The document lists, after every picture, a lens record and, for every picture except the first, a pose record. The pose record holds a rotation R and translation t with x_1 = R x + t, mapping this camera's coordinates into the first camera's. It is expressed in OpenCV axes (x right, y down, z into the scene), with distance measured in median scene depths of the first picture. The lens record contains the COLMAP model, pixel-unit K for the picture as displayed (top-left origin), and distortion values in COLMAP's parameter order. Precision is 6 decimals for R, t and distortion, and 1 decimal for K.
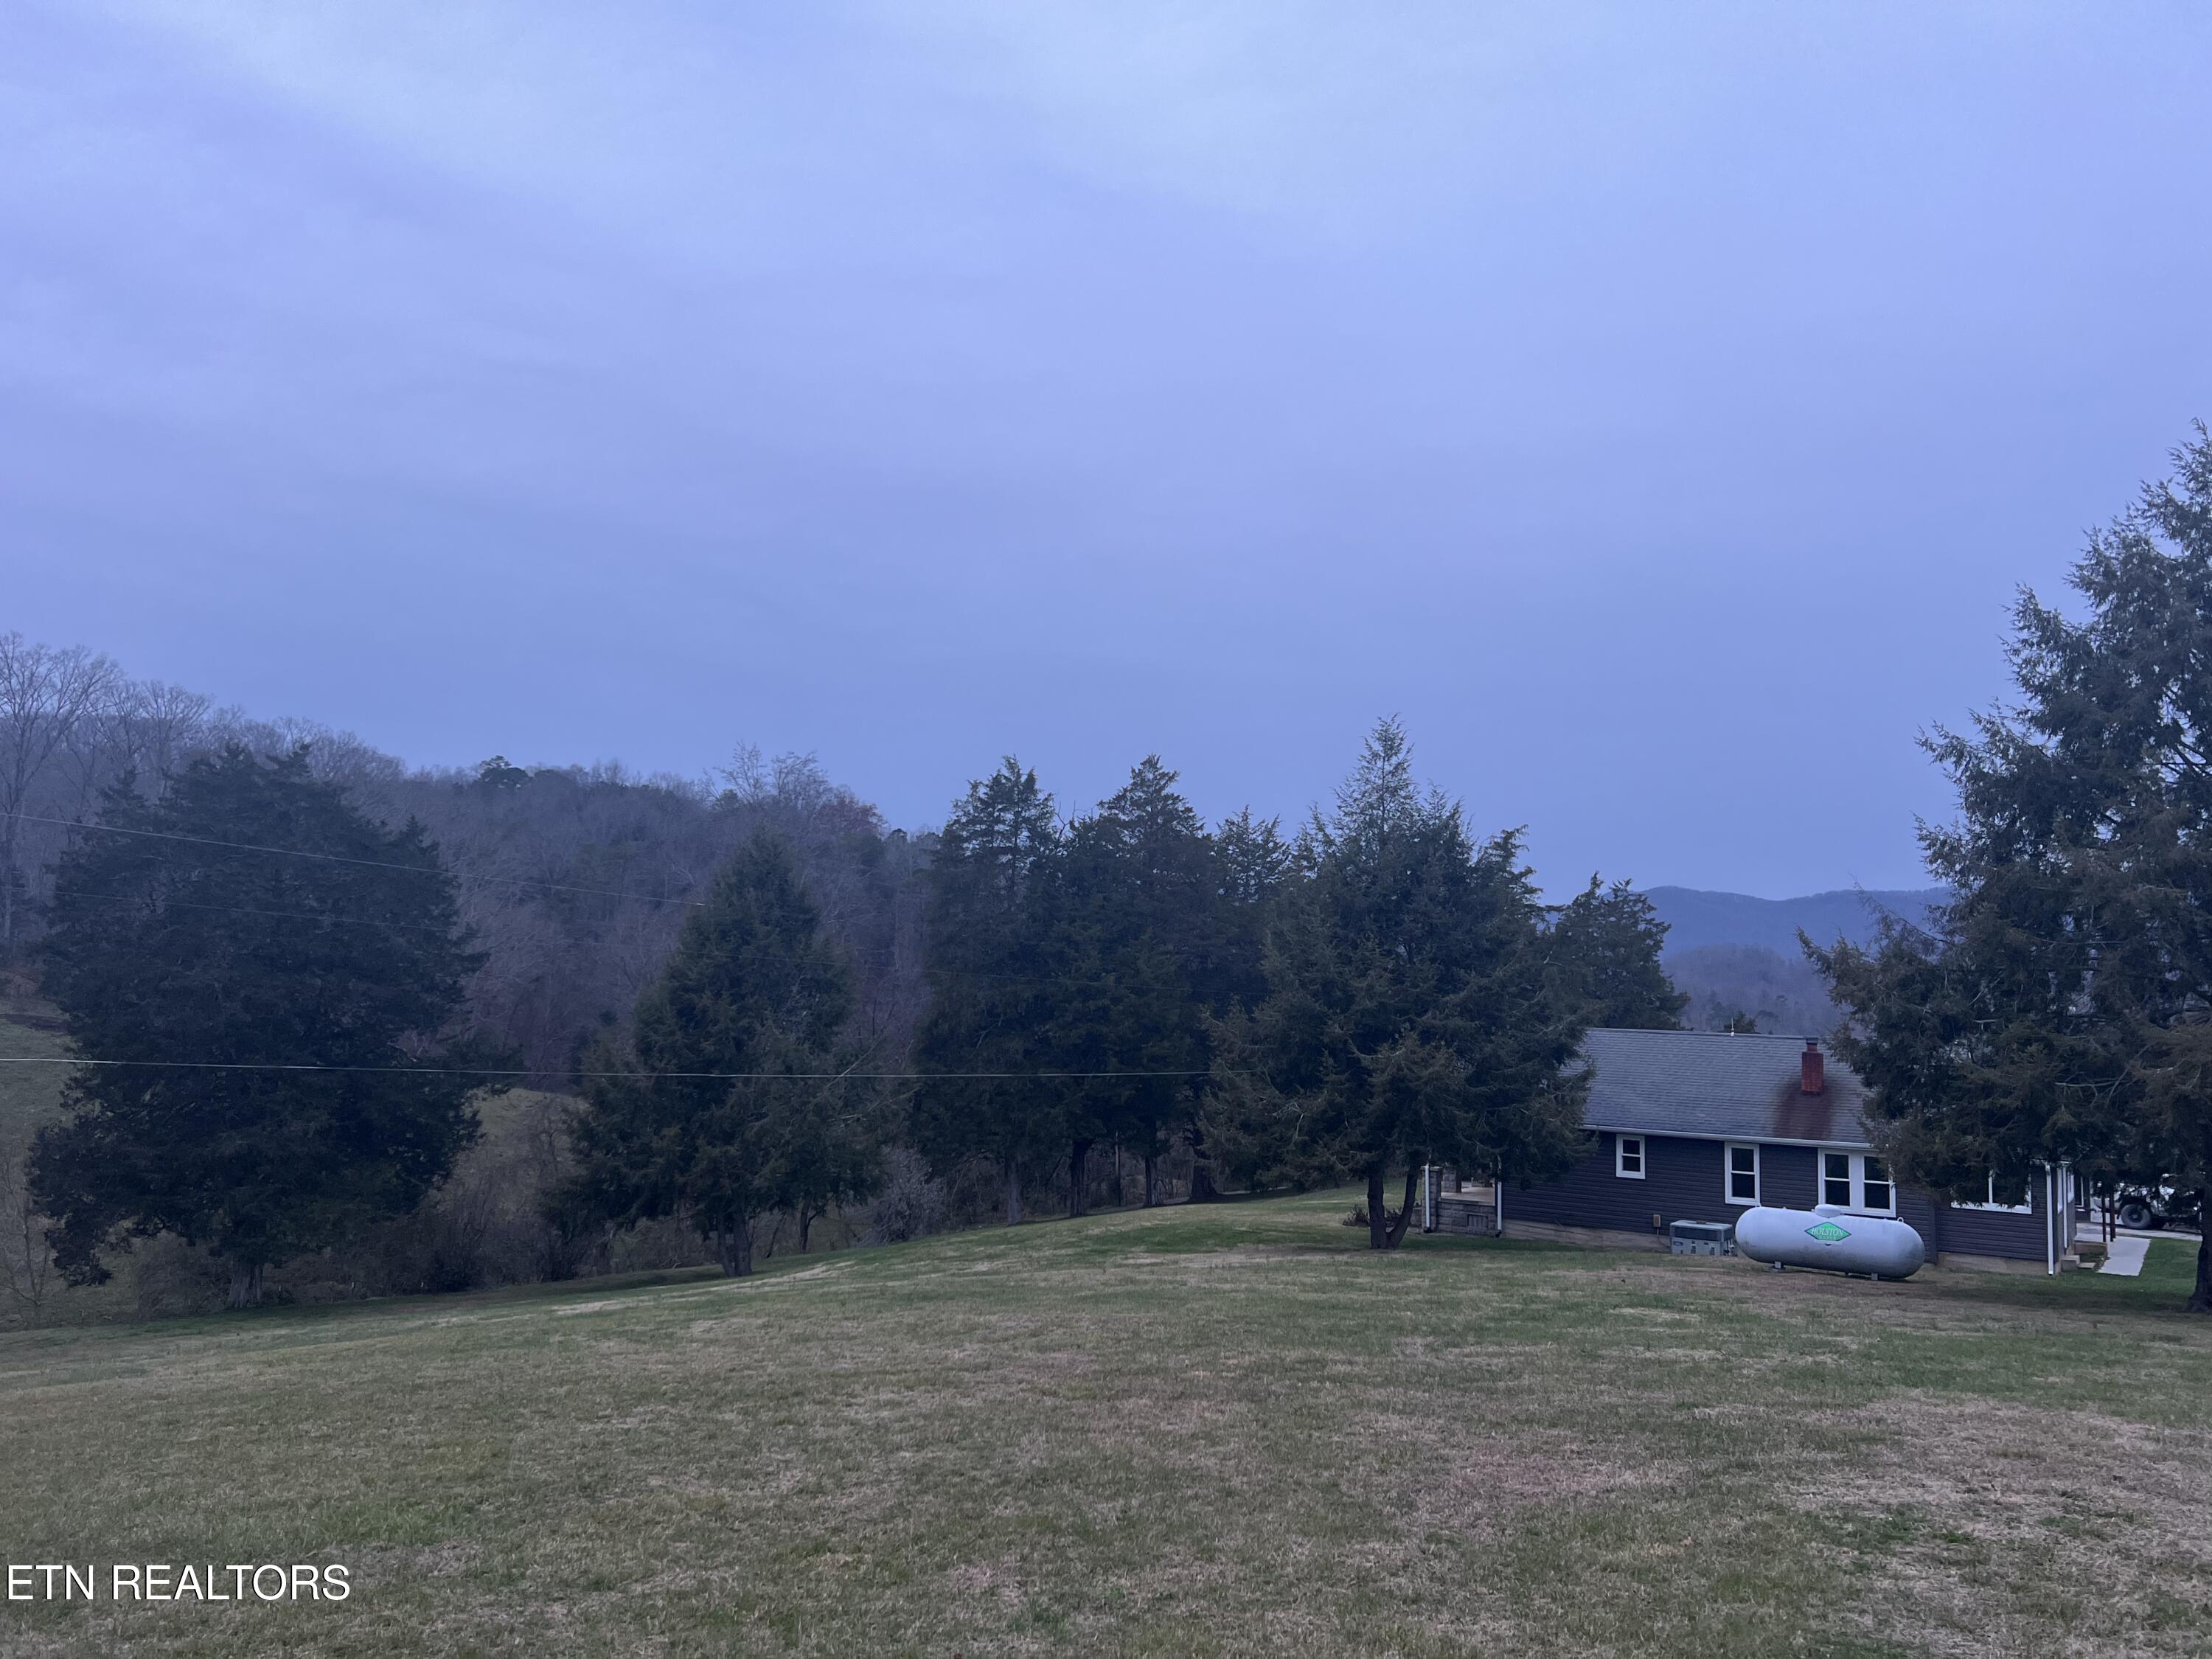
lens RADIAL K [[1647.4, 0, 1111.2], [0, 1647.4, 839.1], [0, 0, 1]] dist [0.051984, -0.048120]
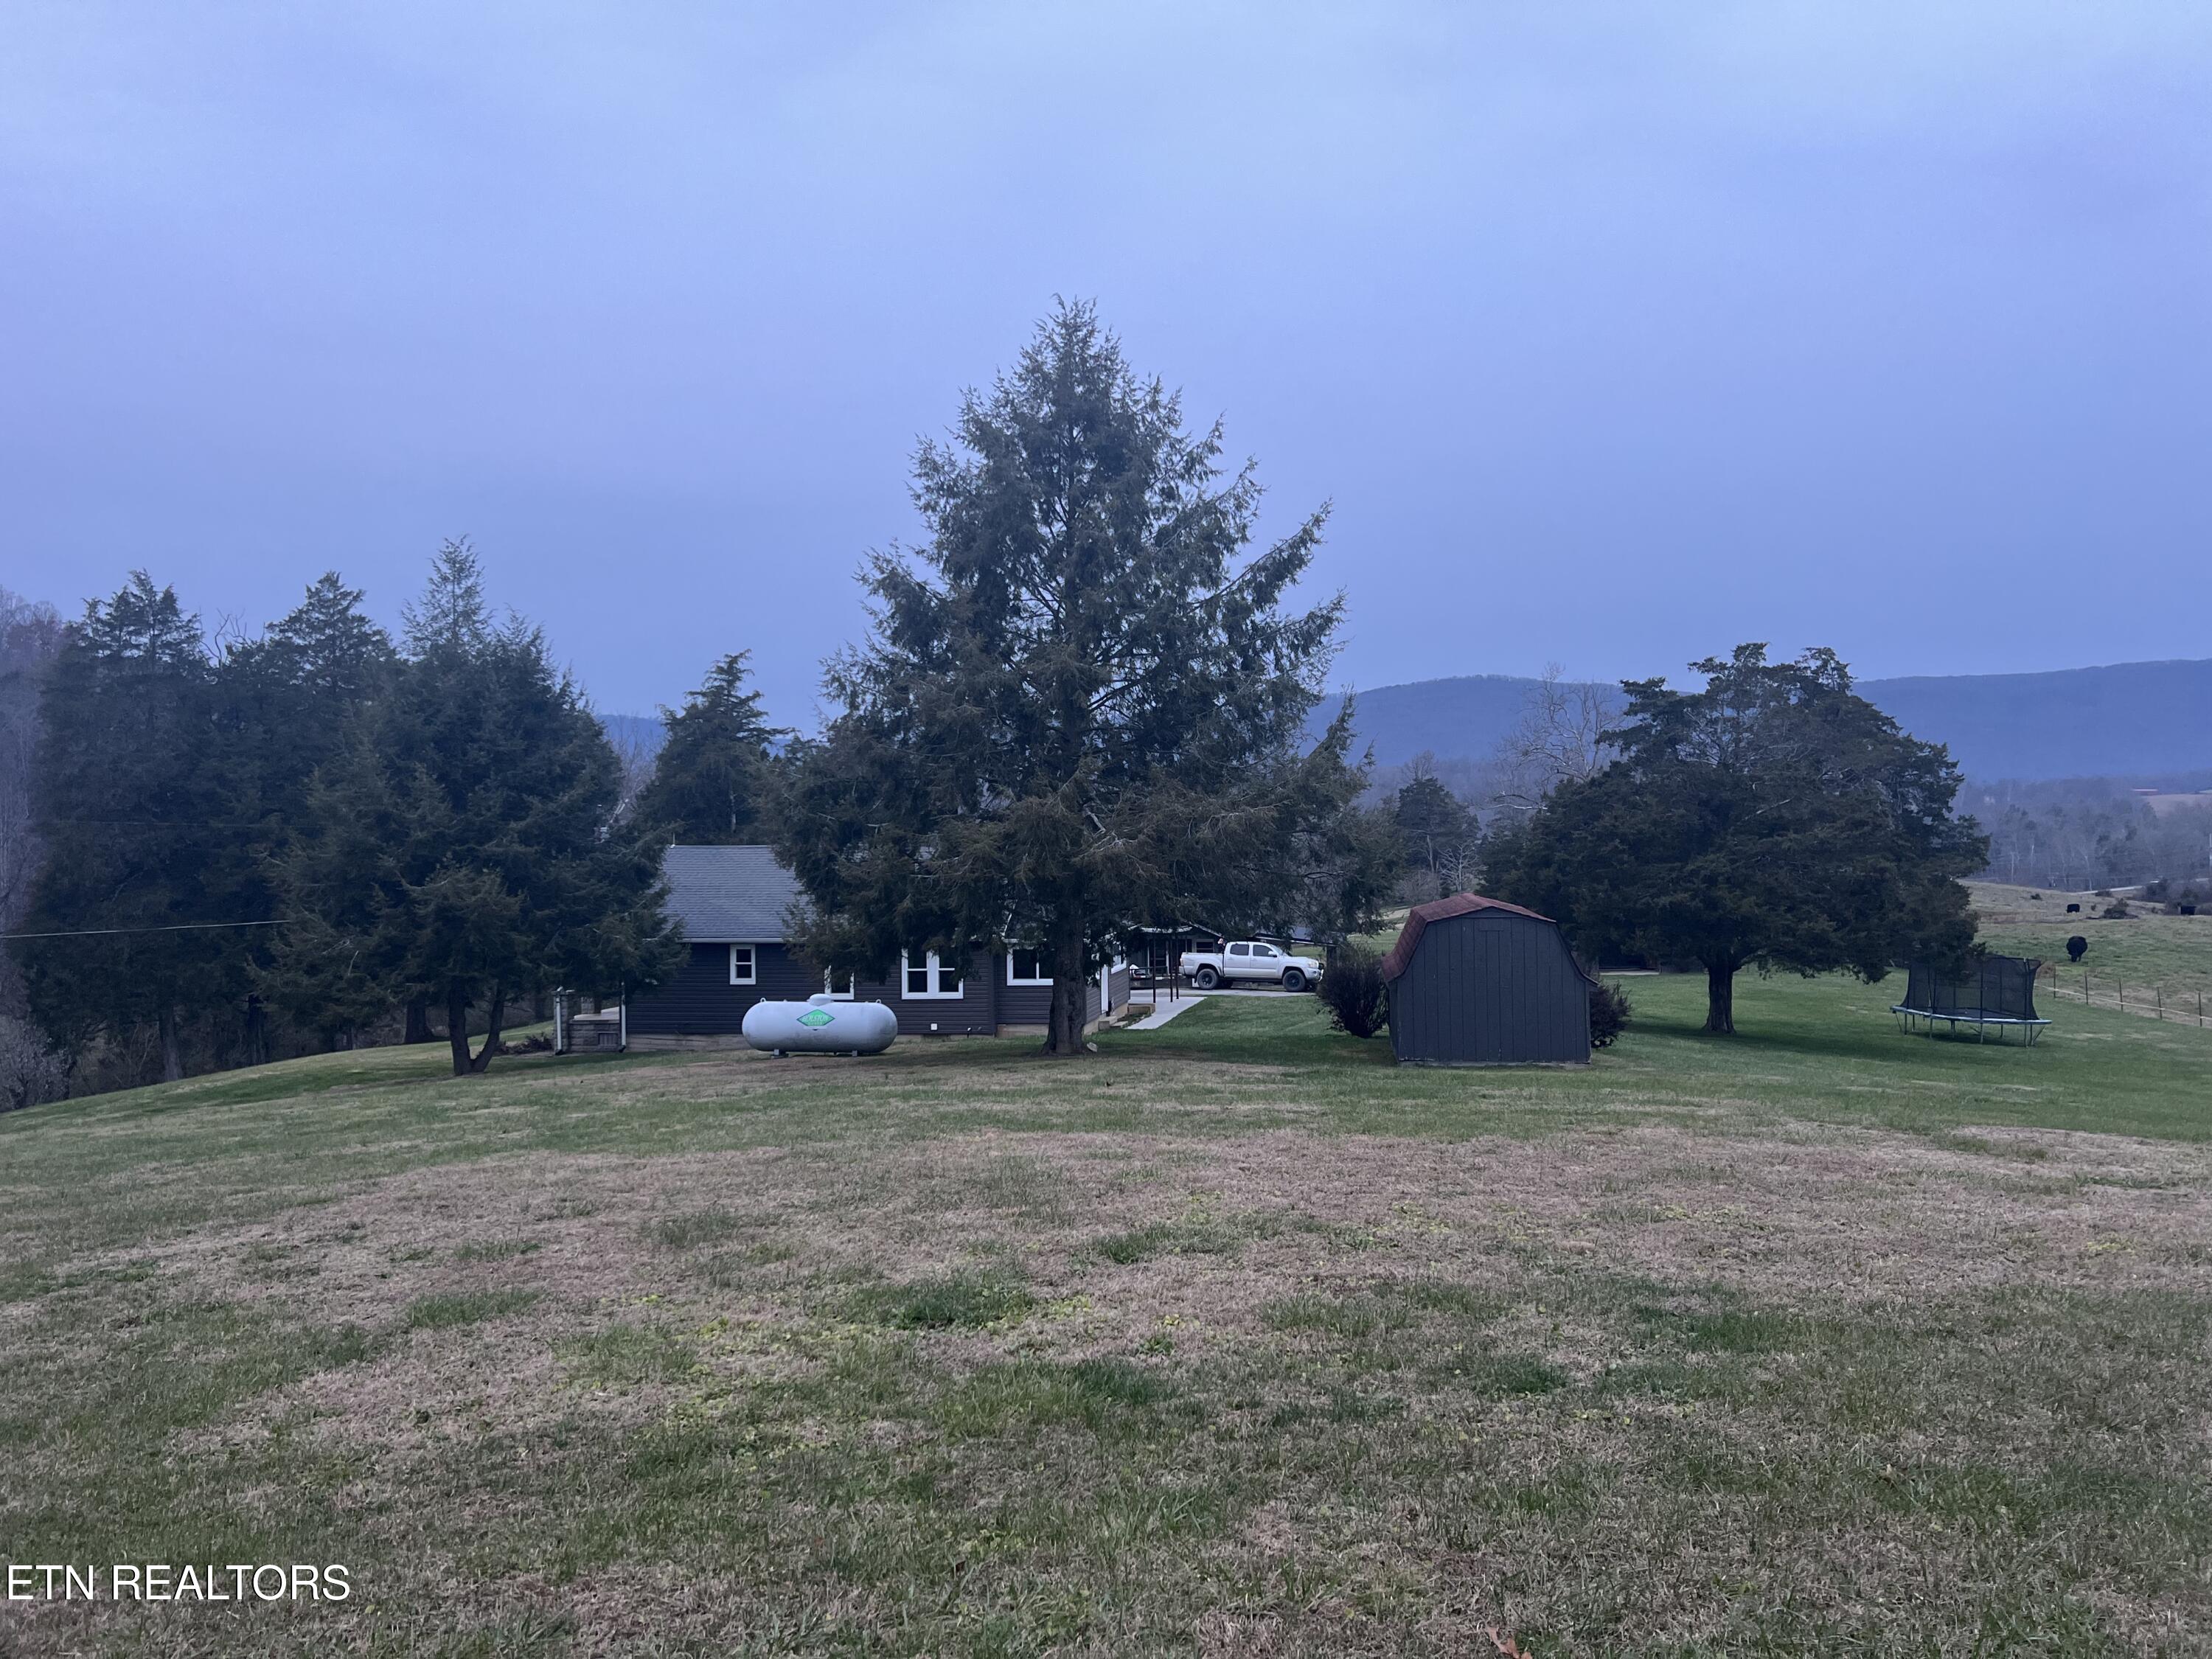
lens RADIAL K [[1647.4, 0, 1127.5], [0, 1647.4, 849.9], [0, 0, 1]] dist [0.051984, -0.048120]
pose [[0.922437, -0.050686, 0.382806, 0.102386], [0.007192, 0.993431, 0.114205, -0.000741], [-0.386080, -0.102594, 0.916743, -0.043595]]
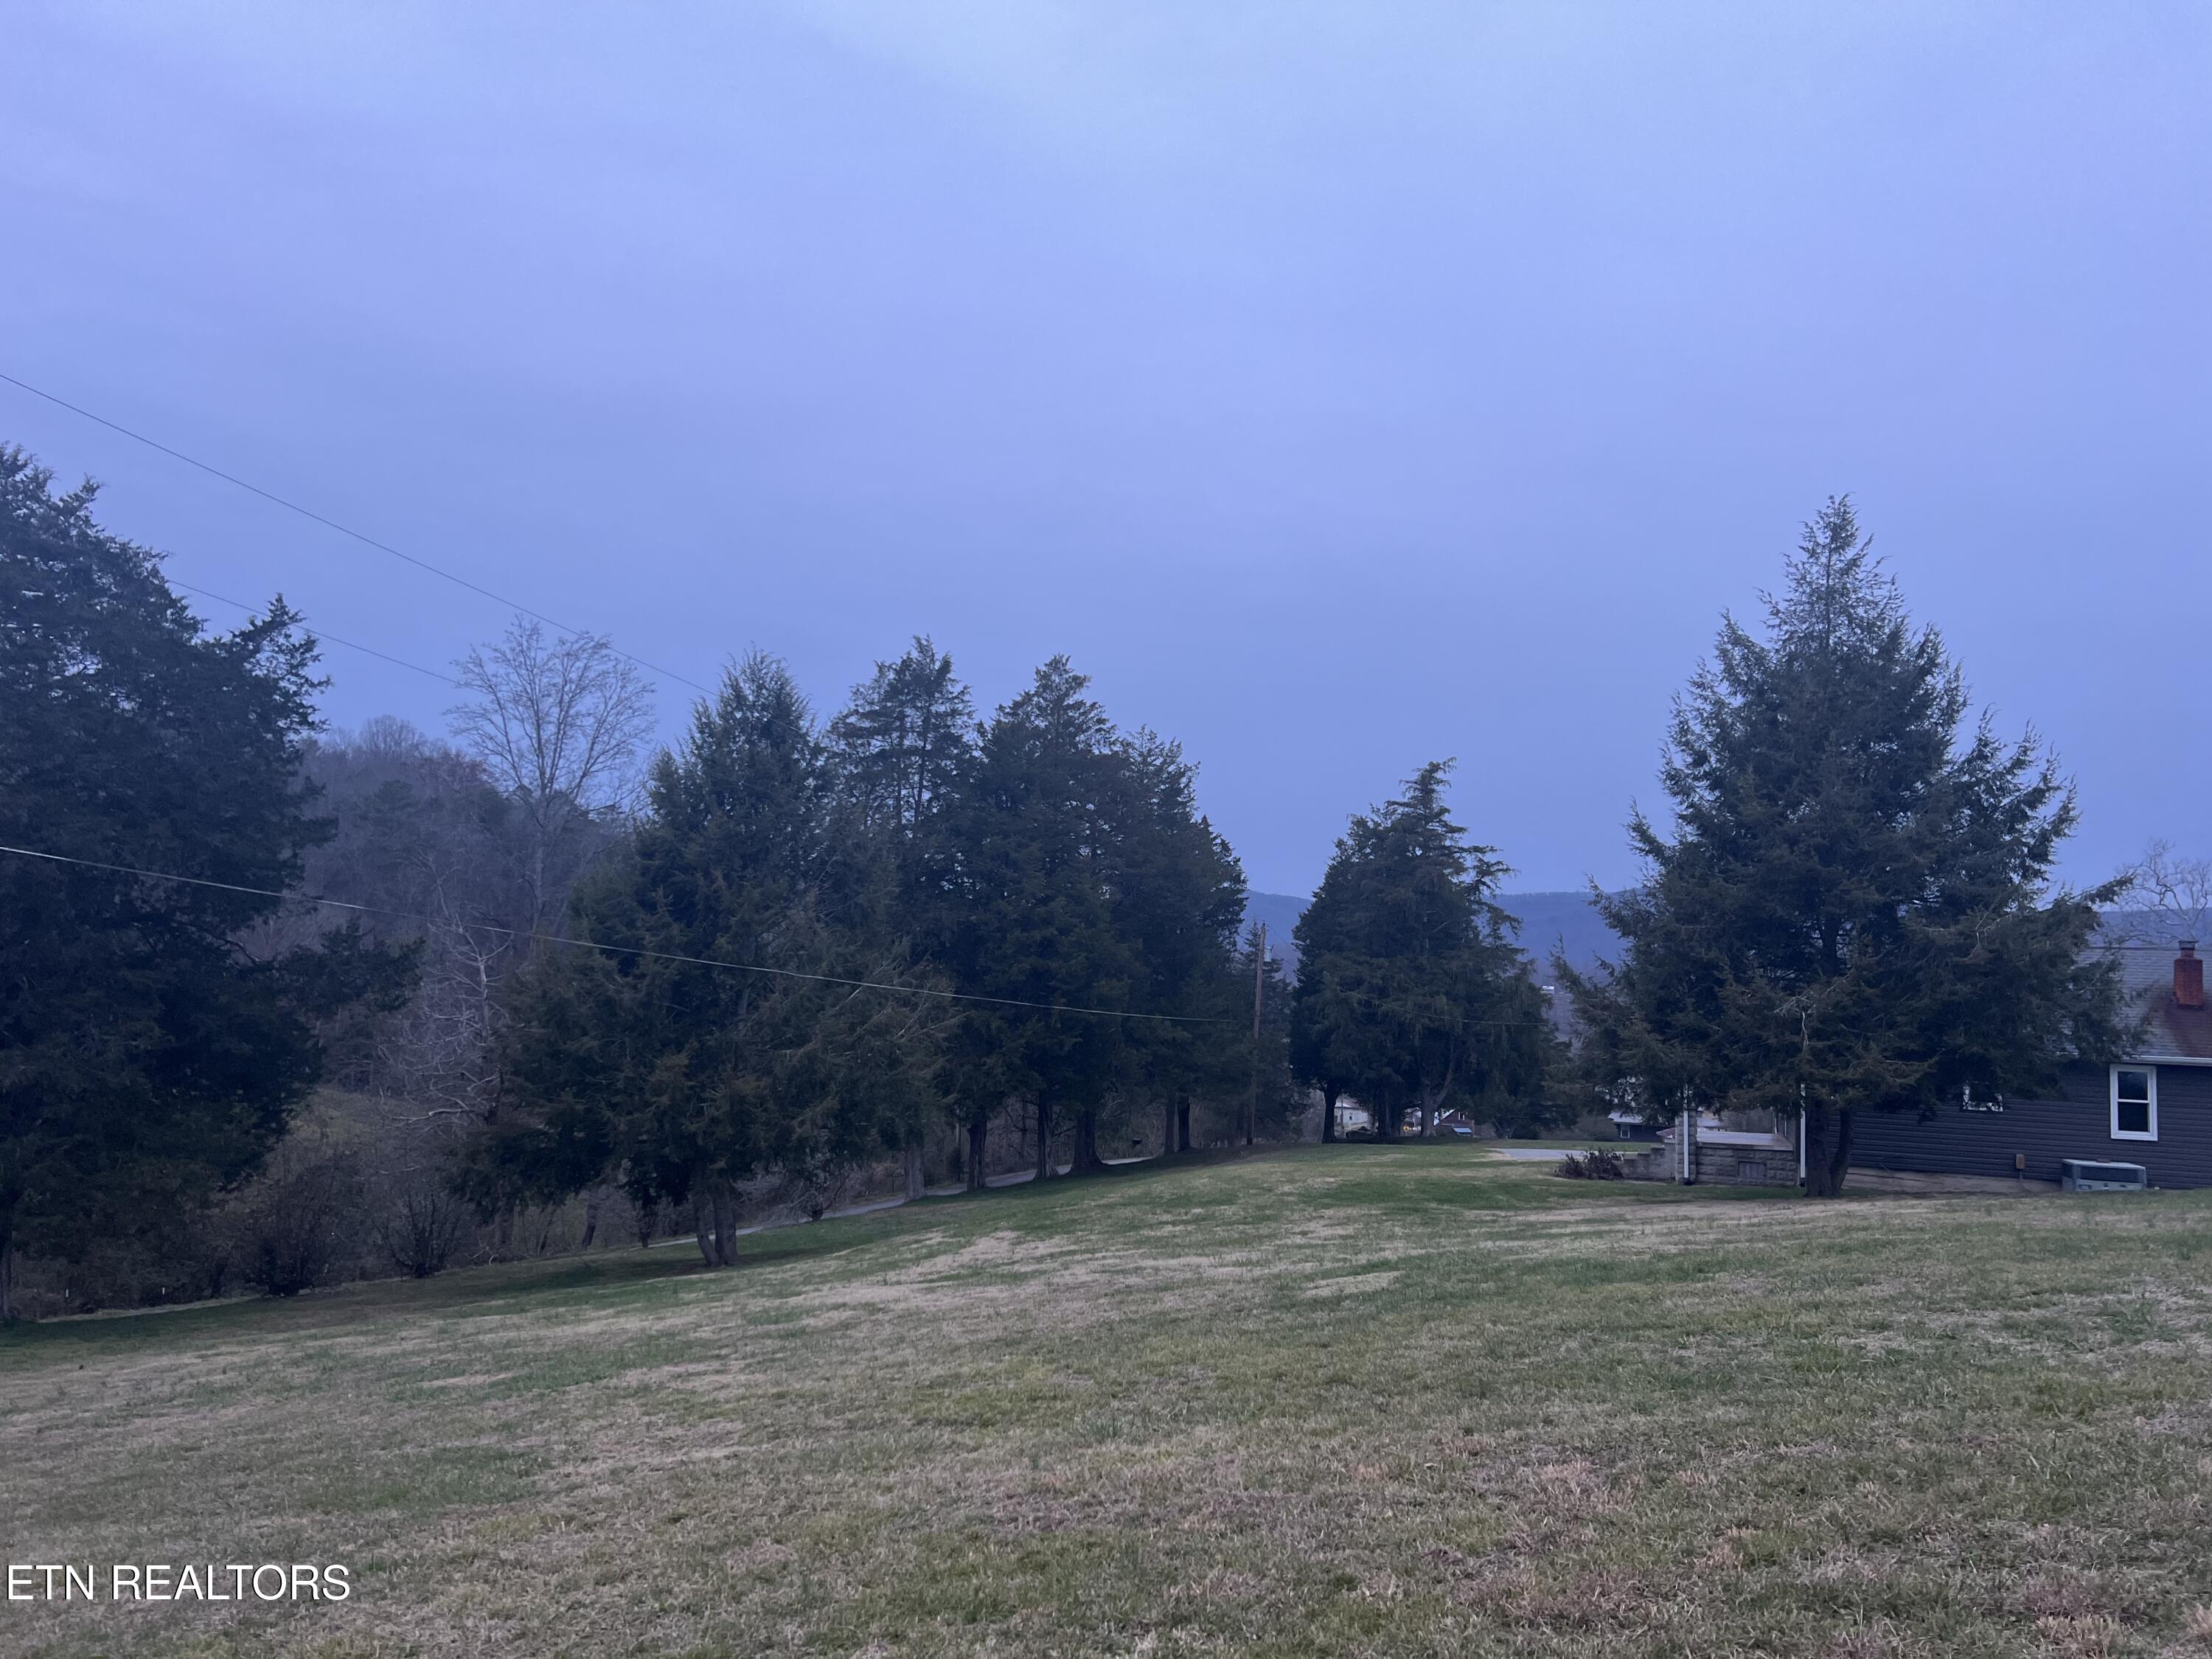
lens RADIAL K [[1647.4, 0, 1094.3], [0, 1647.4, 878.6], [0, 0, 1]] dist [0.051984, -0.048120]
pose [[0.969148, 0.032020, 0.244393, -0.235536], [-0.038421, 0.999031, 0.021467, 0.066558], [-0.243469, -0.030195, 0.969439, 0.233767]]
